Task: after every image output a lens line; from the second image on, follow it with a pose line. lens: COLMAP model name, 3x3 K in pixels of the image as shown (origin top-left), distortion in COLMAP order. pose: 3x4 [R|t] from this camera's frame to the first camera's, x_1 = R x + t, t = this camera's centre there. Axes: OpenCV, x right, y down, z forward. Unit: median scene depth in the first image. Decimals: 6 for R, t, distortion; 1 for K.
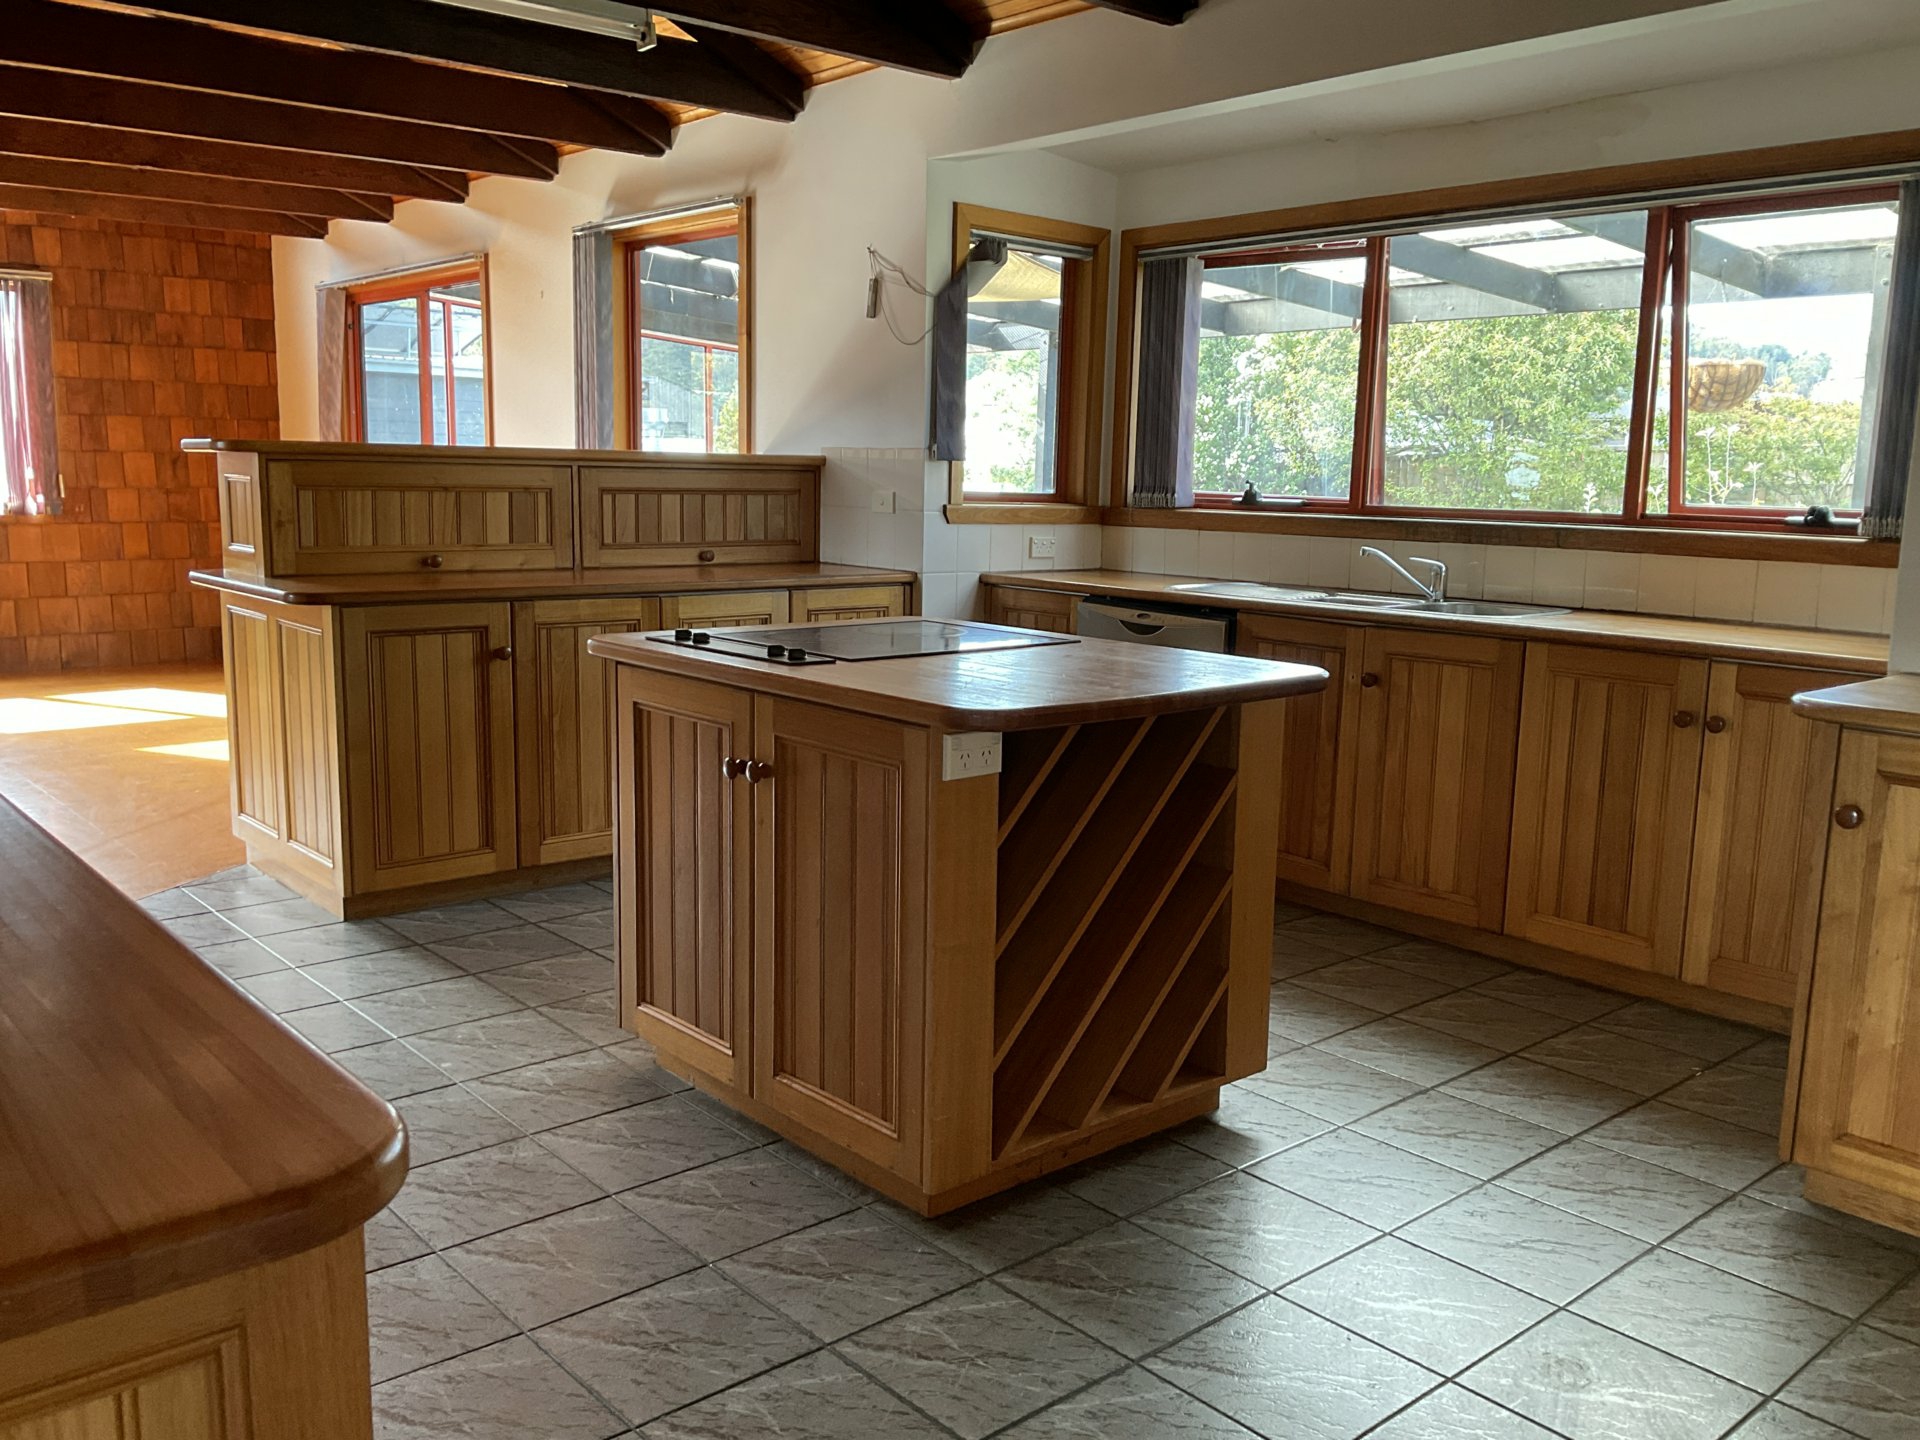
lens RADIAL K [[1596.3, 0, 955.7], [0, 1596.3, 723.9], [0, 0, 1]] dist [0.002161, -0.004123]
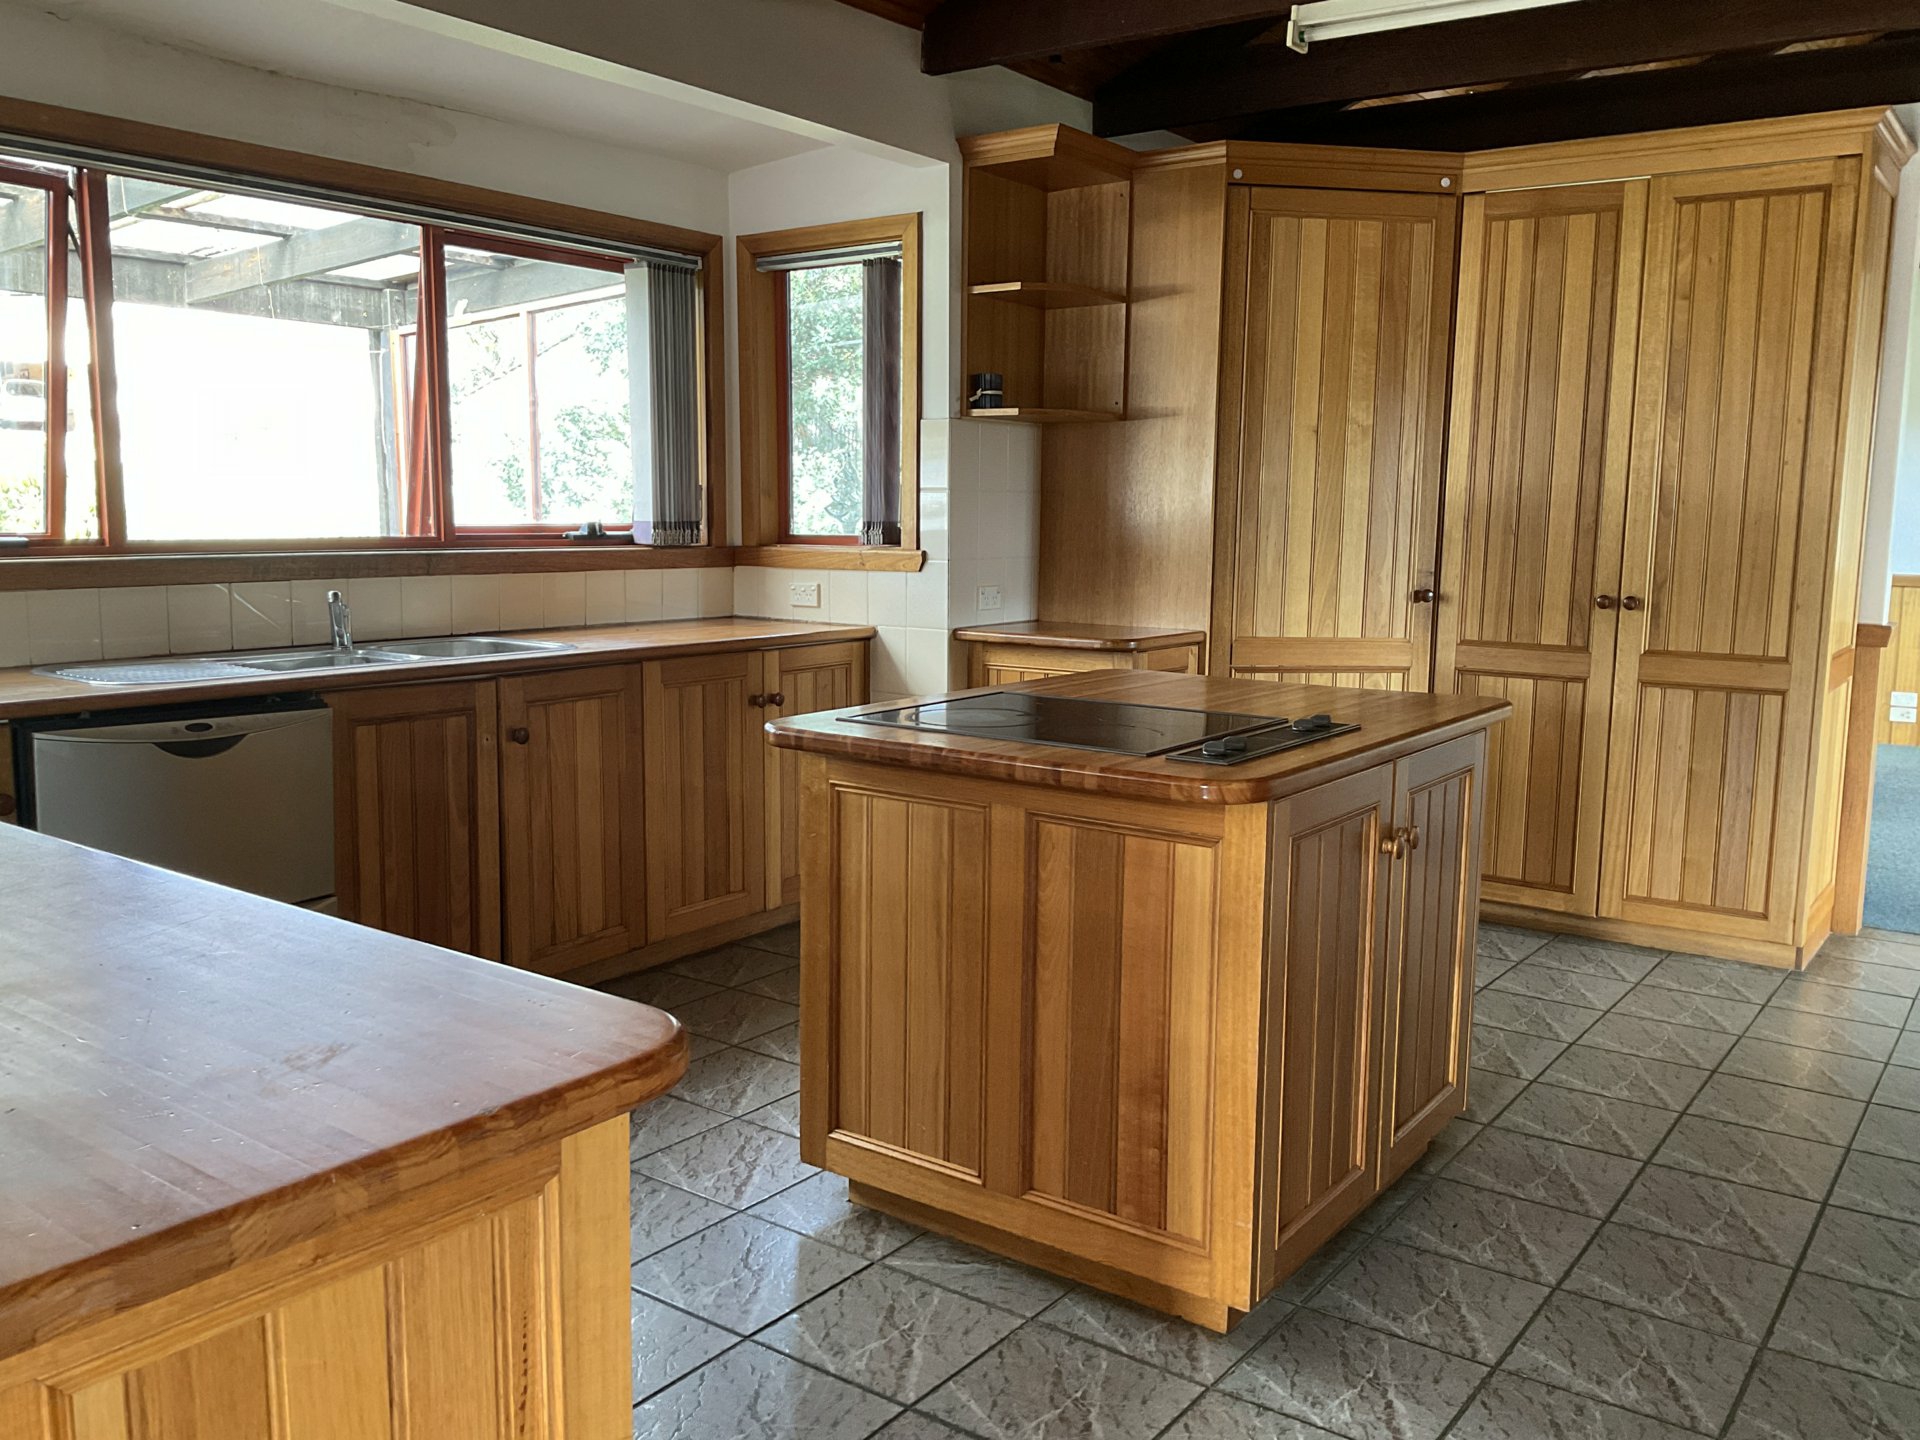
lens RADIAL K [[1596.3, 0, 955.7], [0, 1596.3, 723.9], [0, 0, 1]] dist [0.002161, -0.004123]
pose [[-0.233063, -0.148121, 0.961115, -1.681826], [0.145678, 0.971862, 0.185102, -0.426011], [-0.961488, 0.183154, -0.204927, 2.525332]]
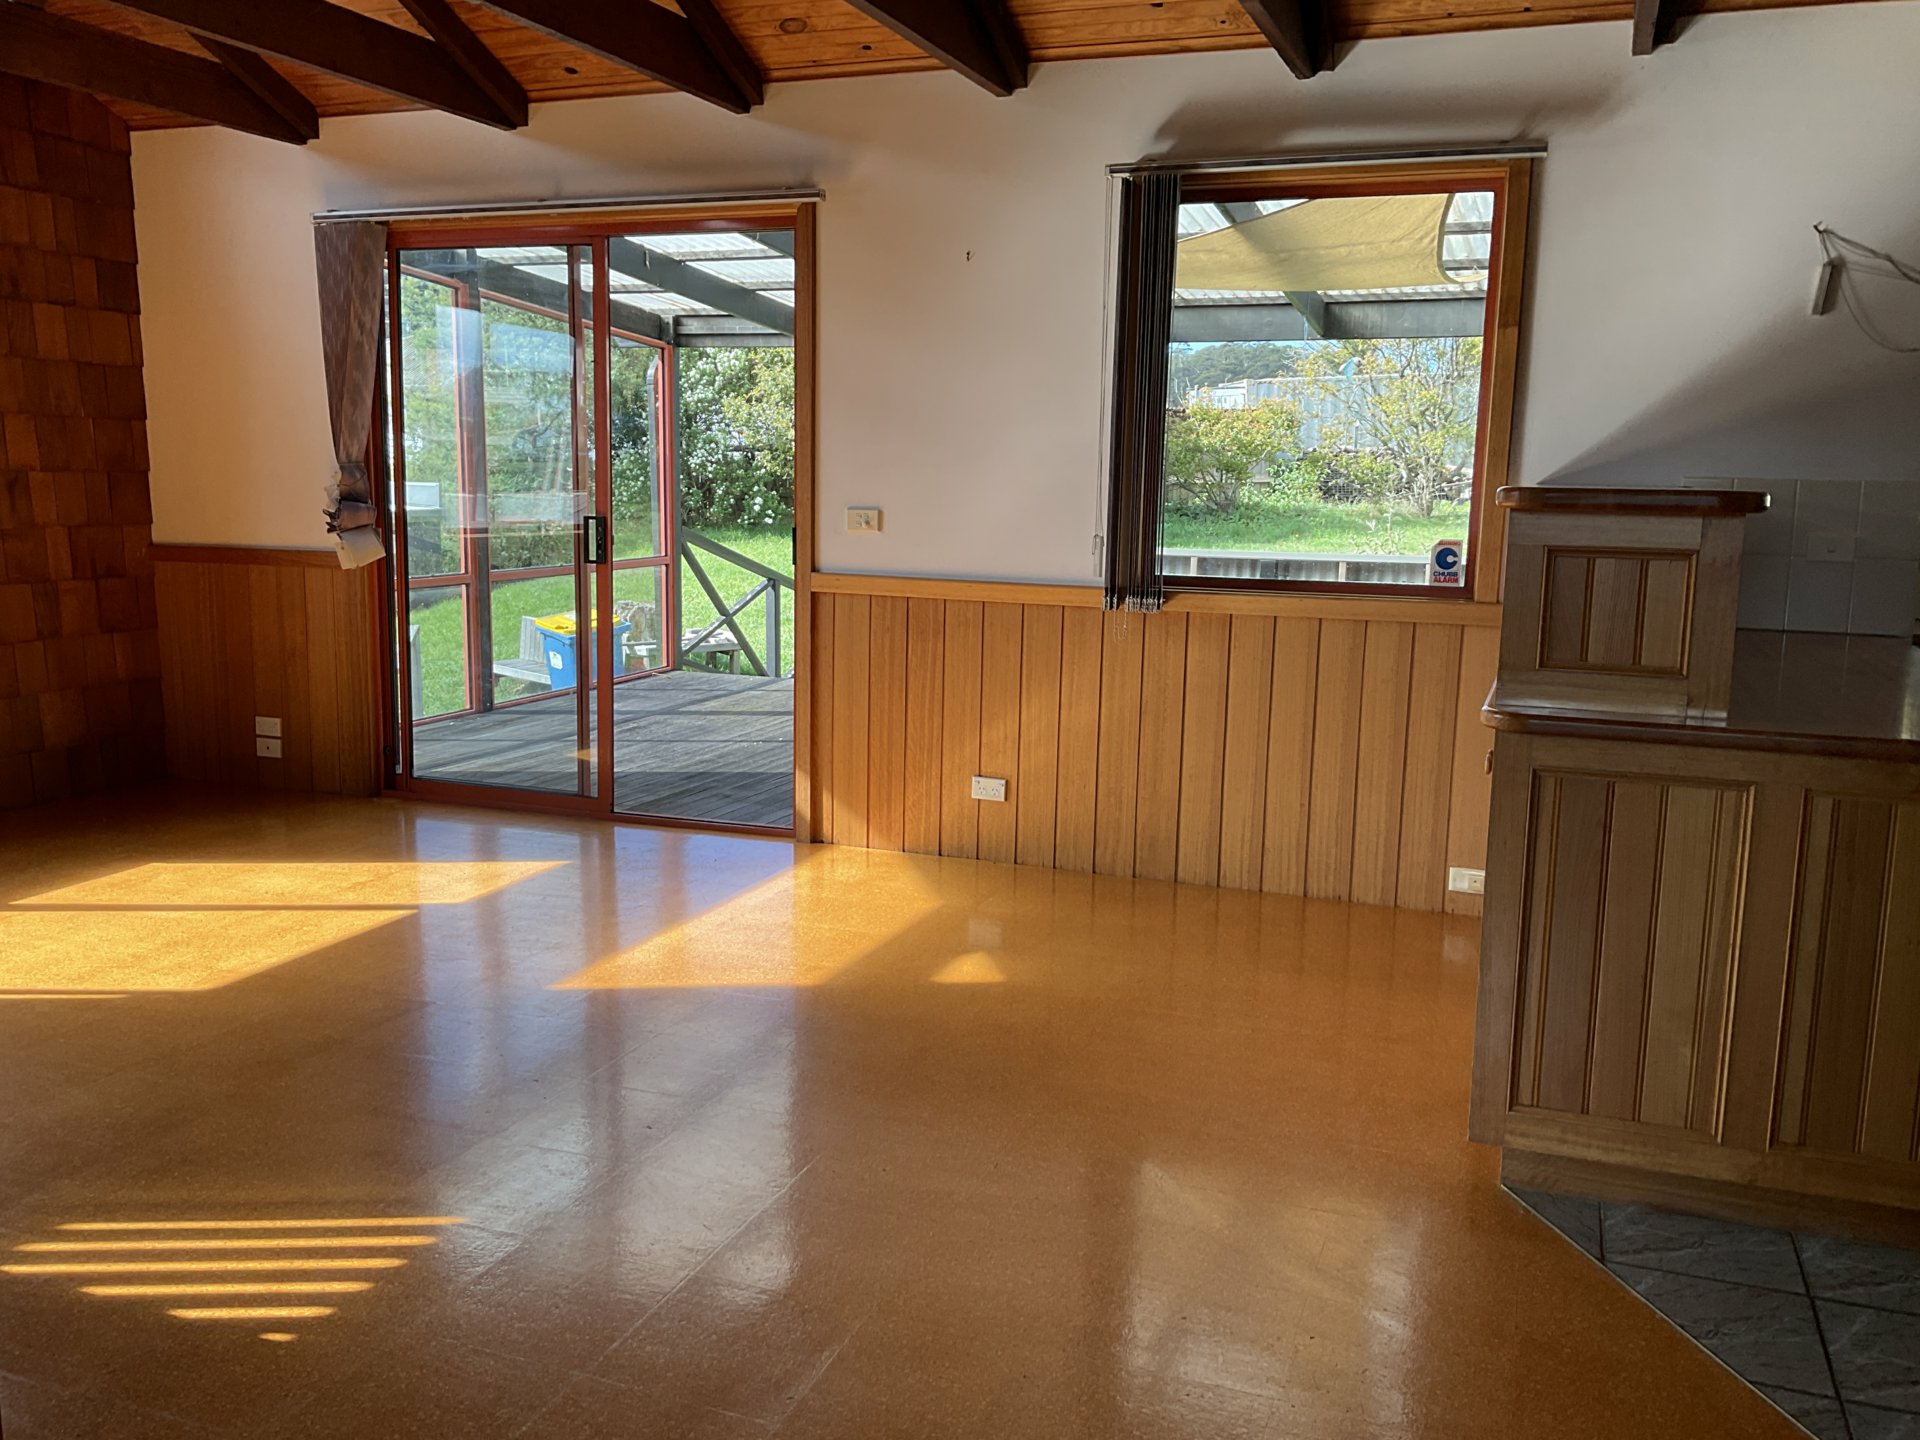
lens RADIAL K [[1596.3, 0, 955.7], [0, 1596.3, 723.9], [0, 0, 1]] dist [0.002161, -0.004123]
pose [[0.879325, -0.079080, 0.469611, -0.455209], [0.077142, 0.996745, 0.023401, -0.057340], [-0.469933, 0.015650, 0.882563, 0.279155]]
